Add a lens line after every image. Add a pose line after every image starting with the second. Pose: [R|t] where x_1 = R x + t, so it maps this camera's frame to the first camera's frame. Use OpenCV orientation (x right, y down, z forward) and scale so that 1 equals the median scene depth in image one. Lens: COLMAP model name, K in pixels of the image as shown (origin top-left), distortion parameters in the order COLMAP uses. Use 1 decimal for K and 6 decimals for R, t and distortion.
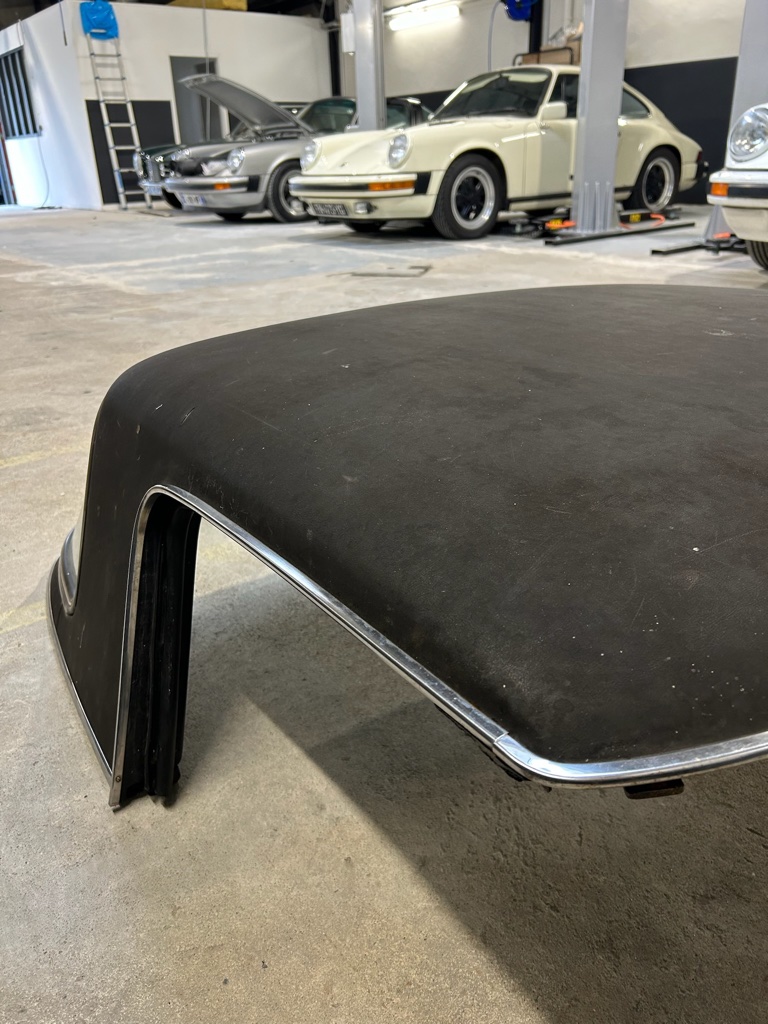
lens RADIAL K [[757.2, 0, 379.1], [0, 757.2, 512.9], [0, 0, 1]] dist [0.010306, -0.003723]
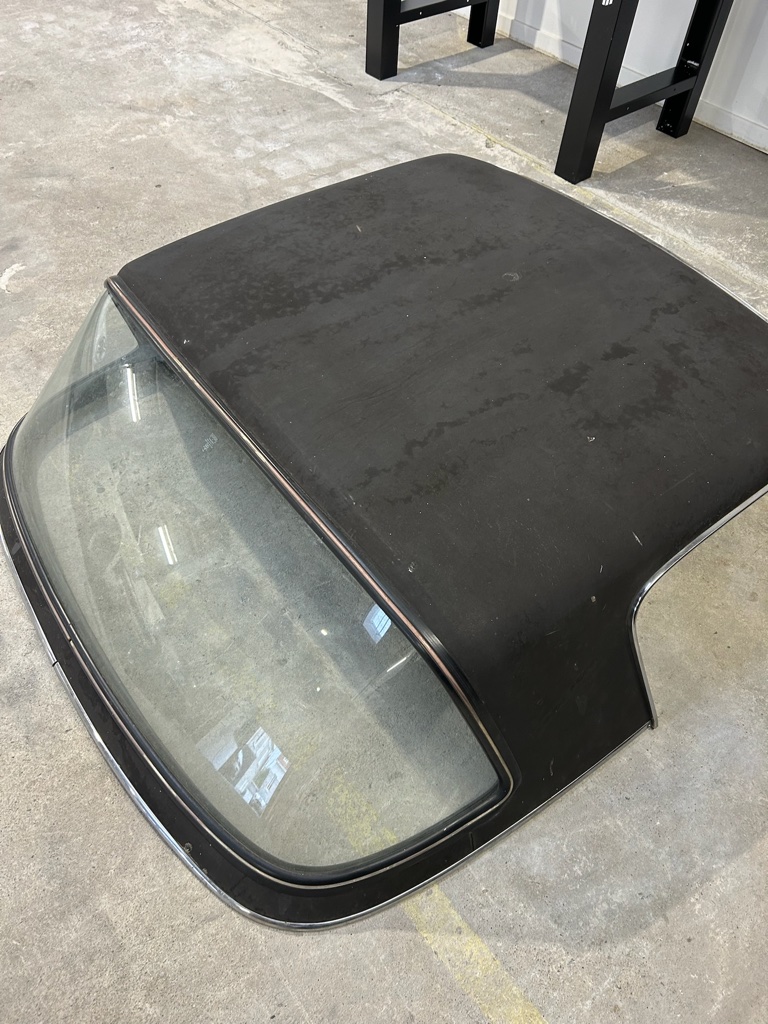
lens RADIAL K [[757.2, 0, 381.1], [0, 757.2, 507.2], [0, 0, 1]] dist [0.010306, -0.003723]
pose [[-0.041961, -0.753635, 0.655952, -1.244001], [0.399914, 0.588975, 0.702266, -1.498635], [-0.915592, 0.291792, 0.276675, 1.154574]]
